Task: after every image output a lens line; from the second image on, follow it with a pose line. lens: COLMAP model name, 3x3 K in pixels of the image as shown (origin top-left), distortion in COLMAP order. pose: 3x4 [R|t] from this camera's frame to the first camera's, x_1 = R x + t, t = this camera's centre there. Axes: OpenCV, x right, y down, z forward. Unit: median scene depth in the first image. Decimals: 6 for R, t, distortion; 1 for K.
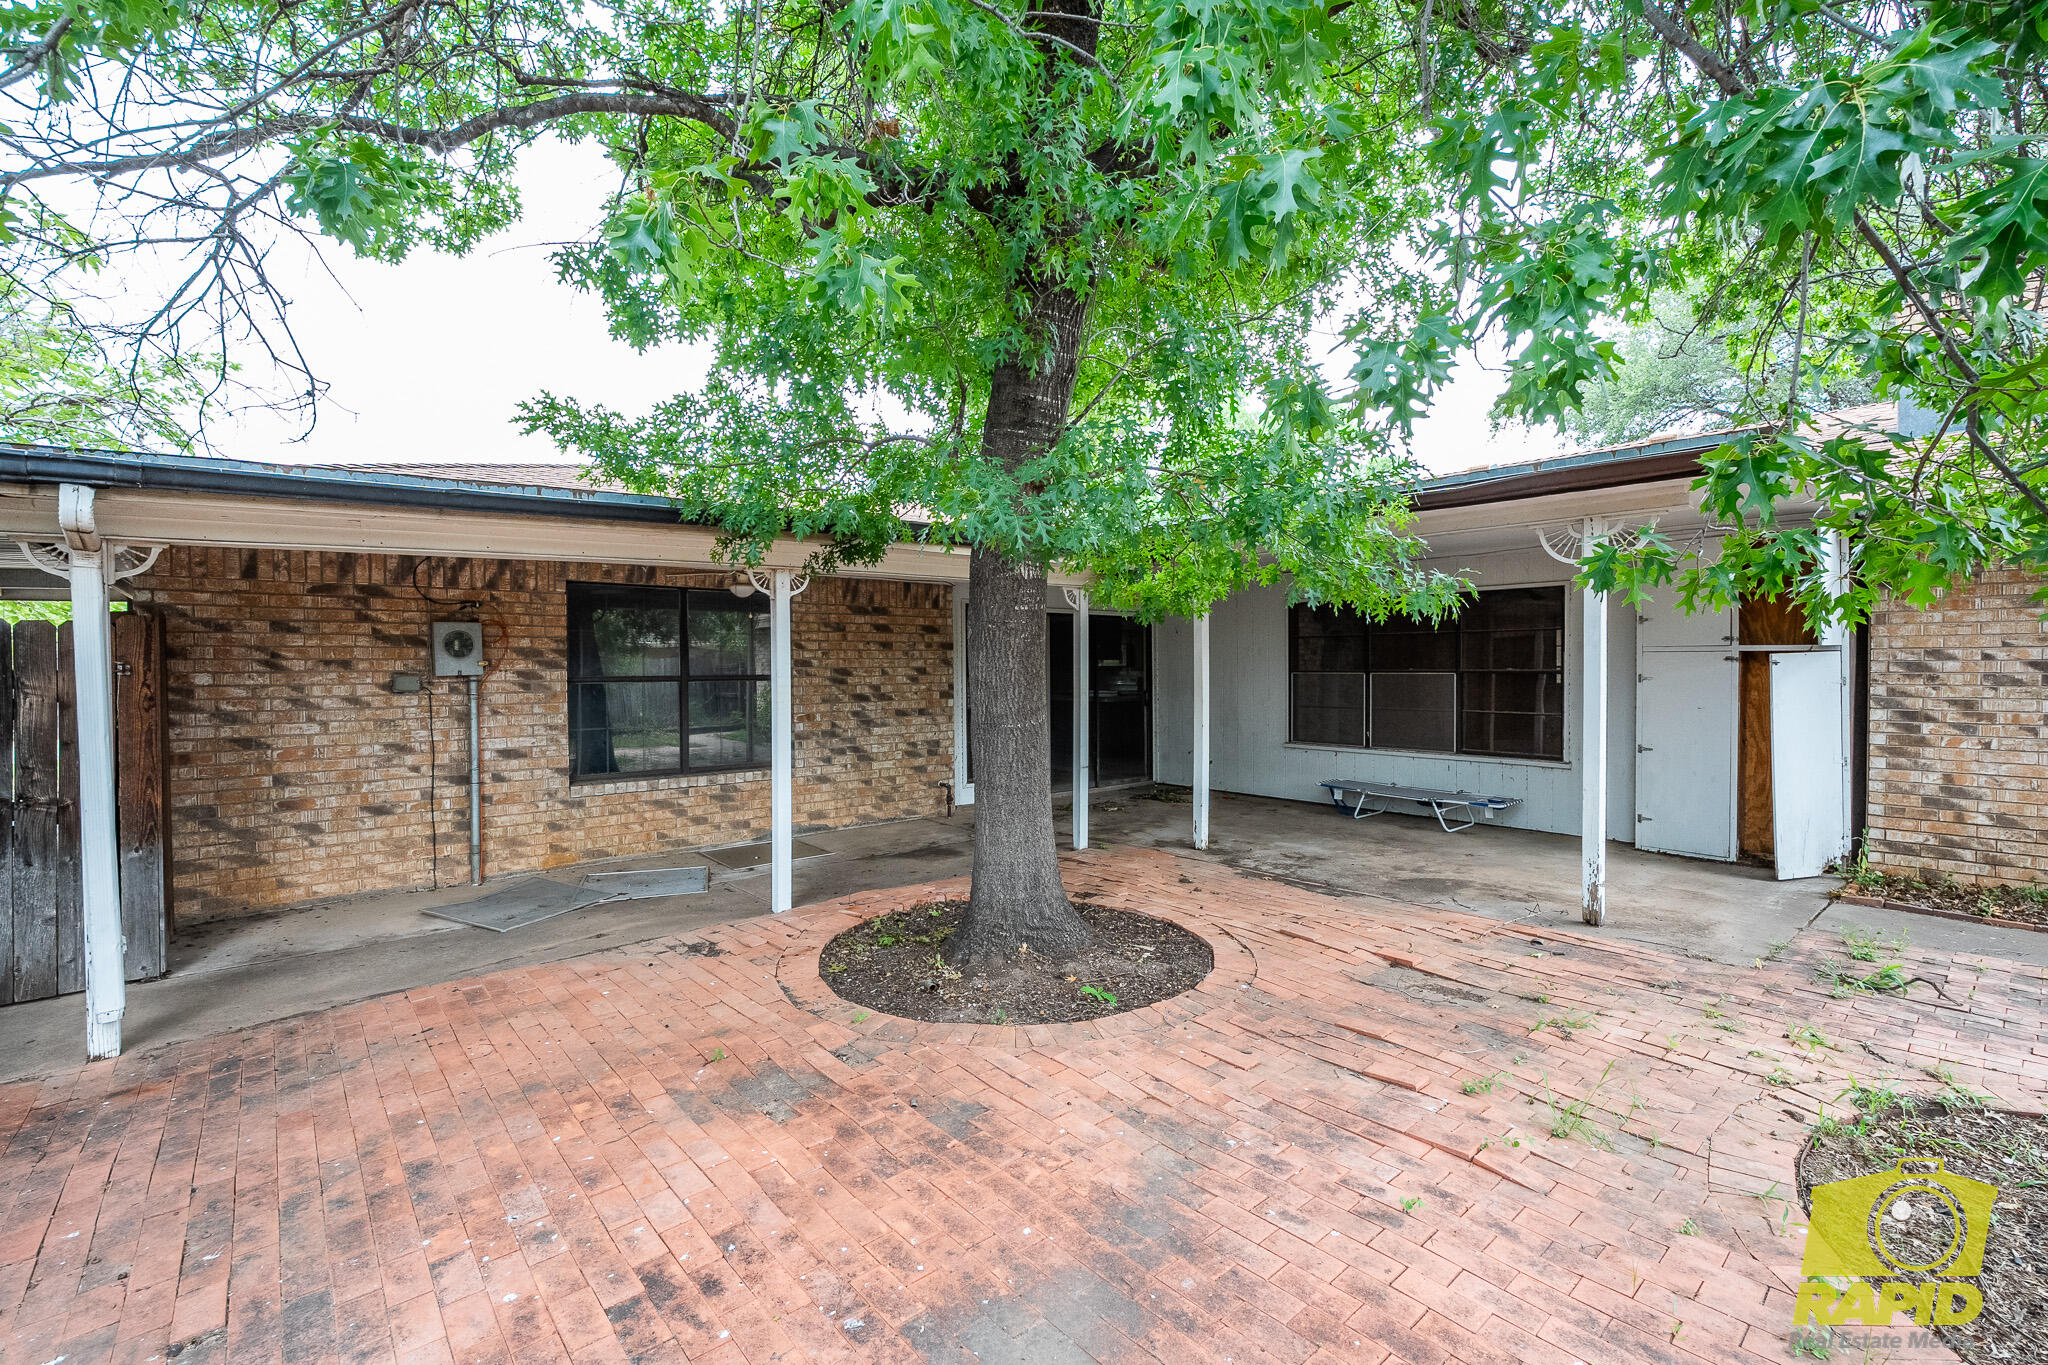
lens RADIAL K [[895.8, 0, 1022.8], [0, 895.8, 685.6], [0, 0, 1]] dist [-0.007055, 0.001012]
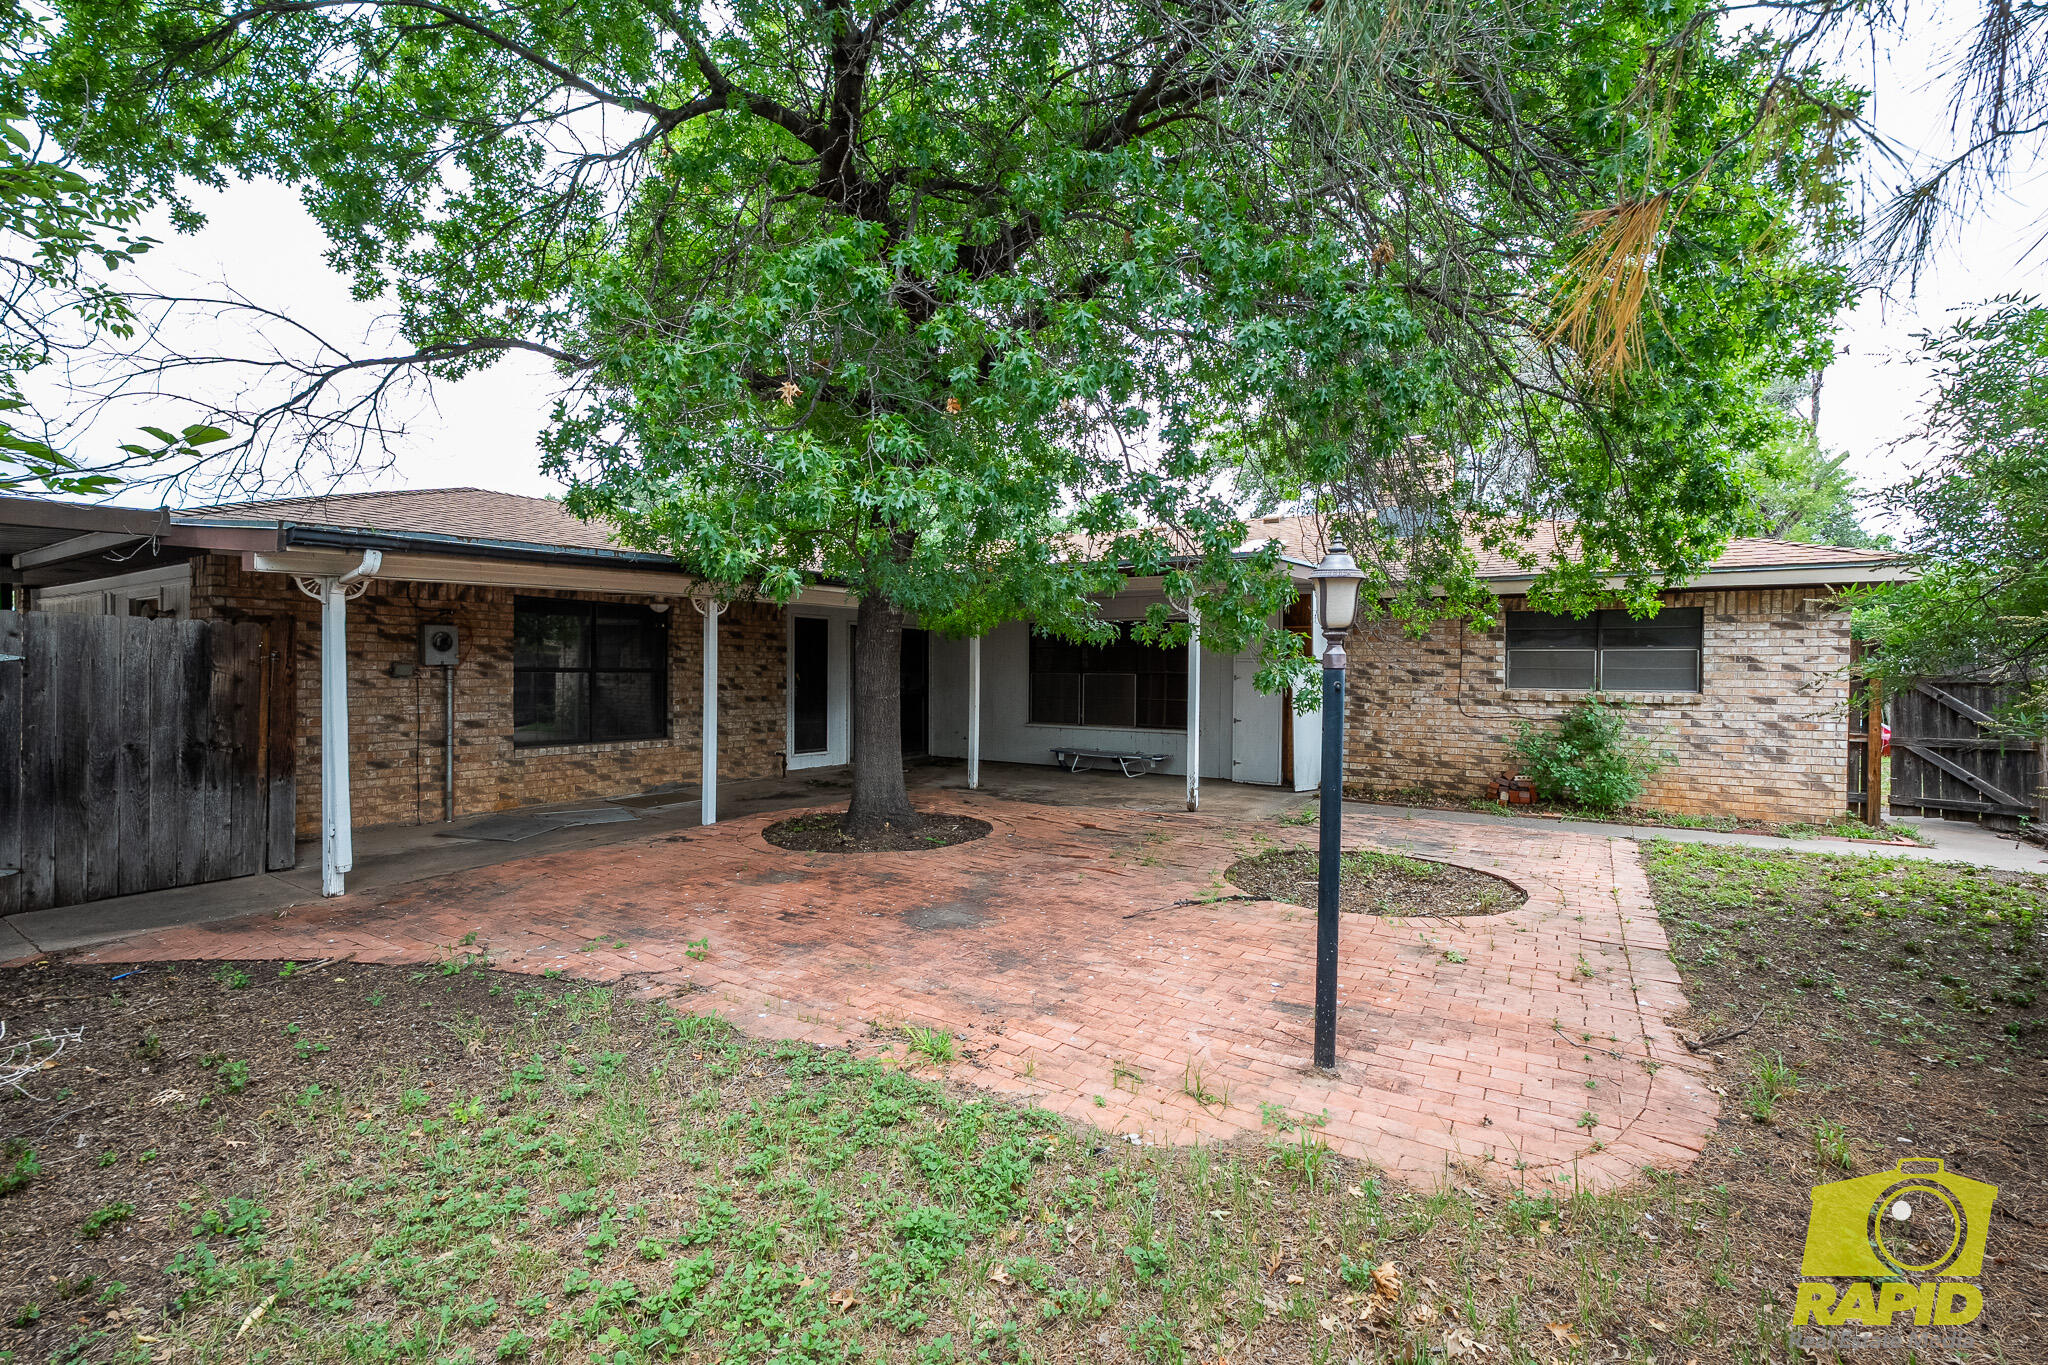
lens RADIAL K [[895.8, 0, 1027.3], [0, 895.8, 679.5], [0, 0, 1]] dist [-0.007055, 0.001012]
pose [[0.957080, 0.010482, 0.289636, -0.178986], [-0.007325, 0.999901, -0.011981, 0.020548], [-0.289733, 0.009345, 0.957062, -0.547512]]
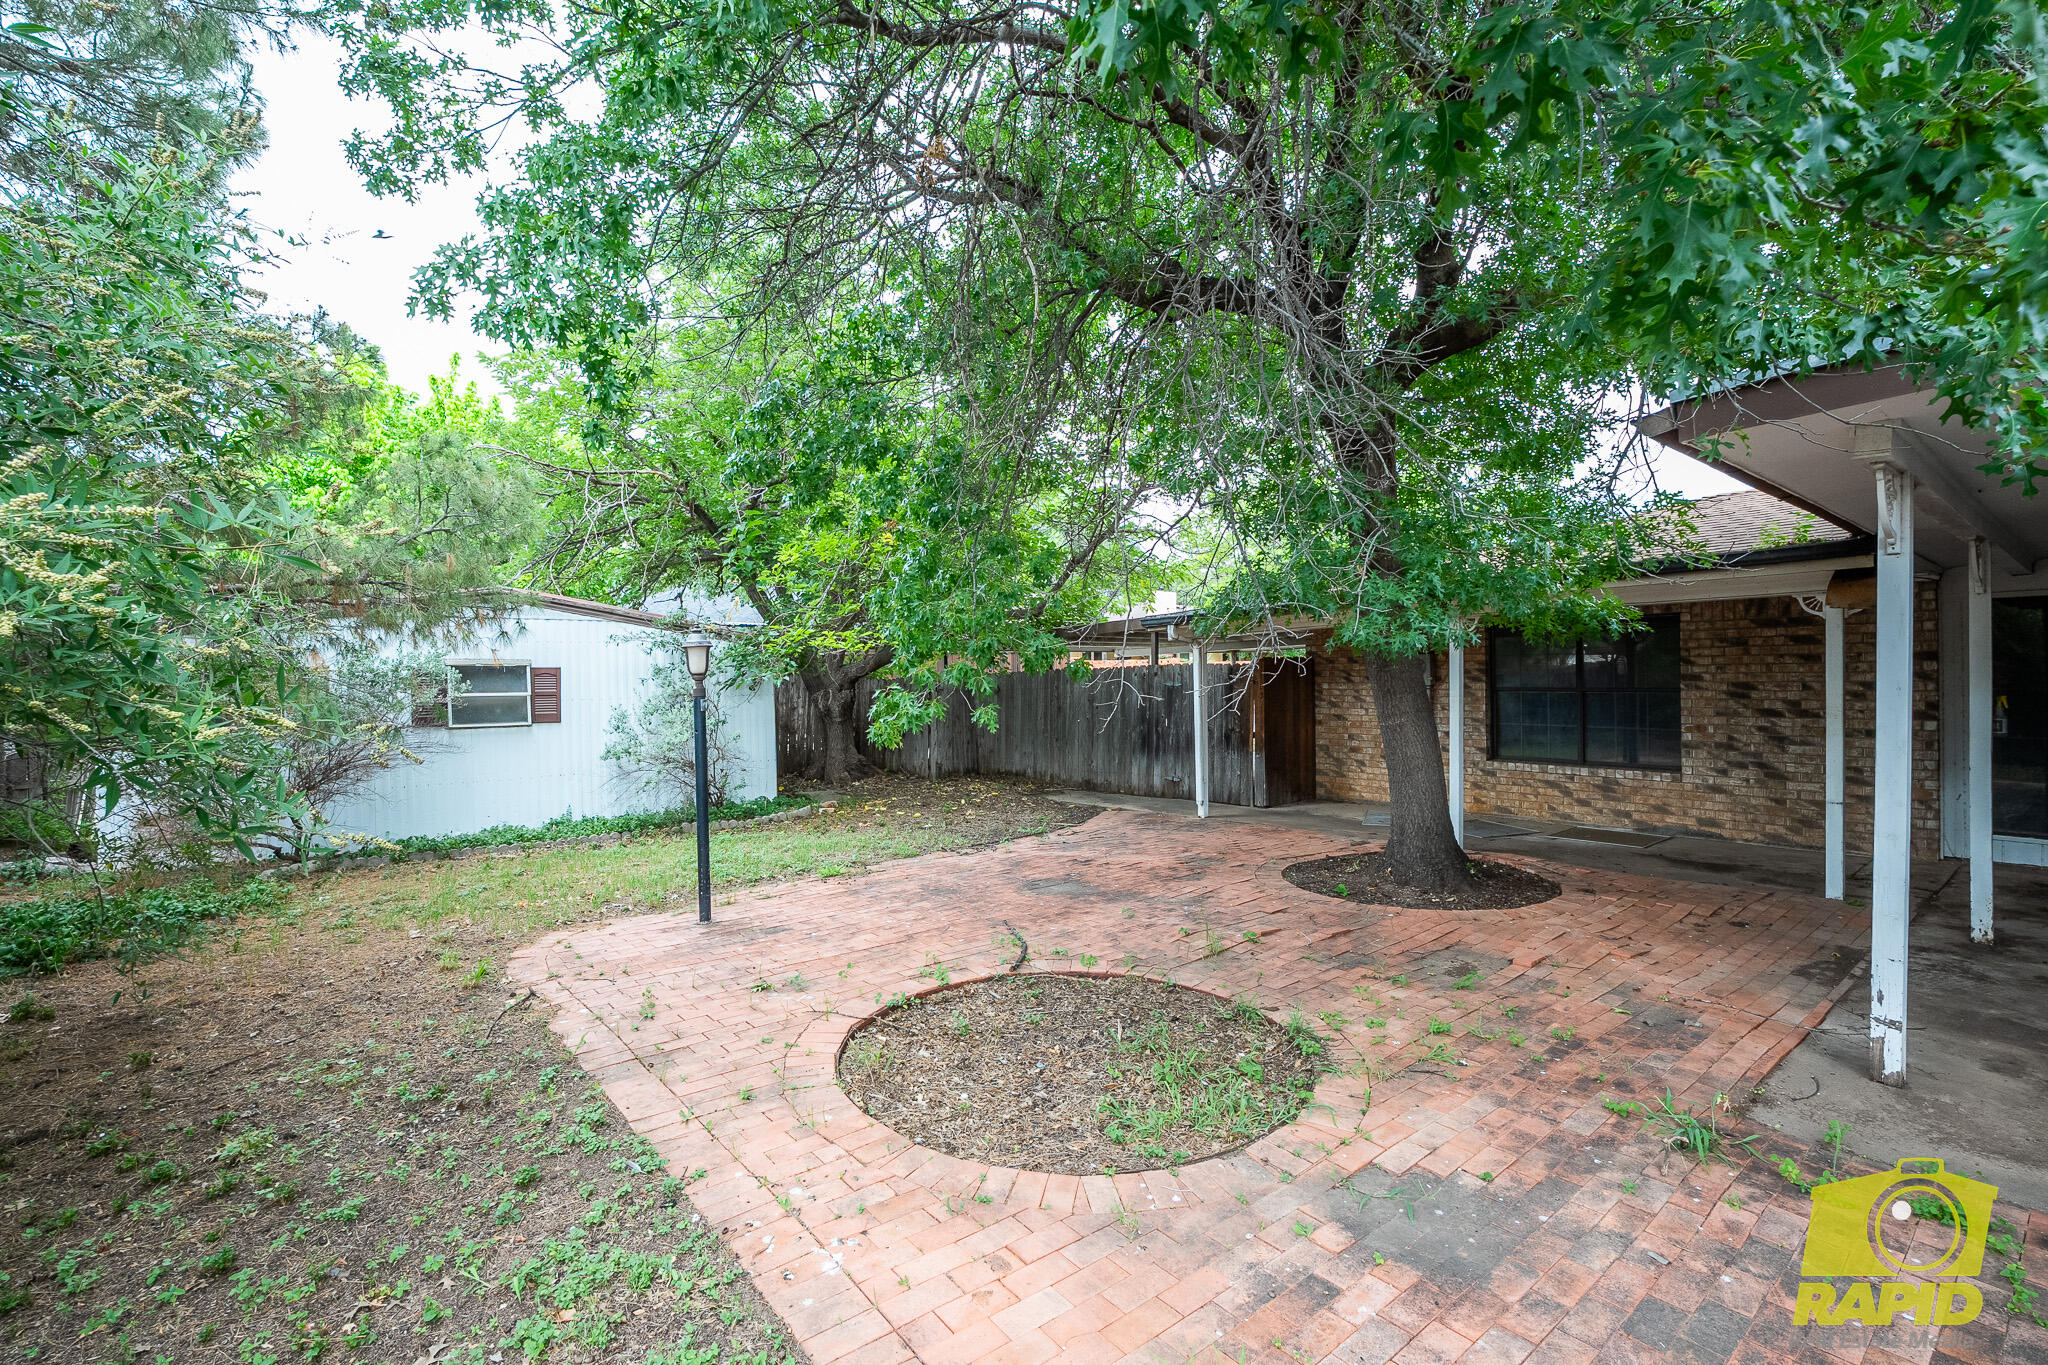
lens RADIAL K [[895.8, 0, 1020.3], [0, 895.8, 681.8], [0, 0, 1]] dist [-0.007055, 0.001012]
pose [[-0.044793, 0.009141, -0.998954, 1.125047], [-0.014223, 0.999851, 0.009787, -0.024949], [0.998895, 0.014646, -0.044656, 0.317329]]
